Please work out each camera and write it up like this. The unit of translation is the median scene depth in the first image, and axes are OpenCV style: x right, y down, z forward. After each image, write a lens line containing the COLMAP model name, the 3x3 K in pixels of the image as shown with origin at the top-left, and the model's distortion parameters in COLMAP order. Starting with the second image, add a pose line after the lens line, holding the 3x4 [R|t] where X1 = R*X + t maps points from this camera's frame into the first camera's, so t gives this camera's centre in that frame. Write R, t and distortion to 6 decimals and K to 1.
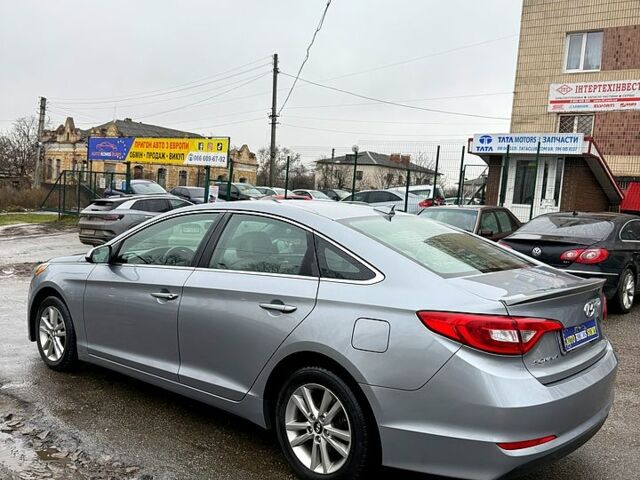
lens RADIAL K [[594.7, 0, 320.0], [0, 594.7, 240.0], [0, 0, 1]] dist [0.203677, -0.430830]
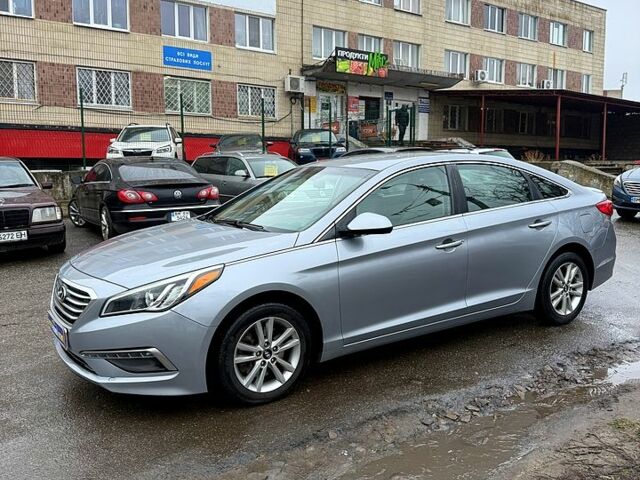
lens RADIAL K [[594.7, 0, 320.0], [0, 594.7, 240.0], [0, 0, 1]] dist [0.203677, -0.430830]
pose [[0.276422, -0.180979, 0.943842, -0.280163], [0.091251, 0.982614, 0.161688, -0.023447], [-0.956694, 0.041432, 0.288131, 0.190255]]
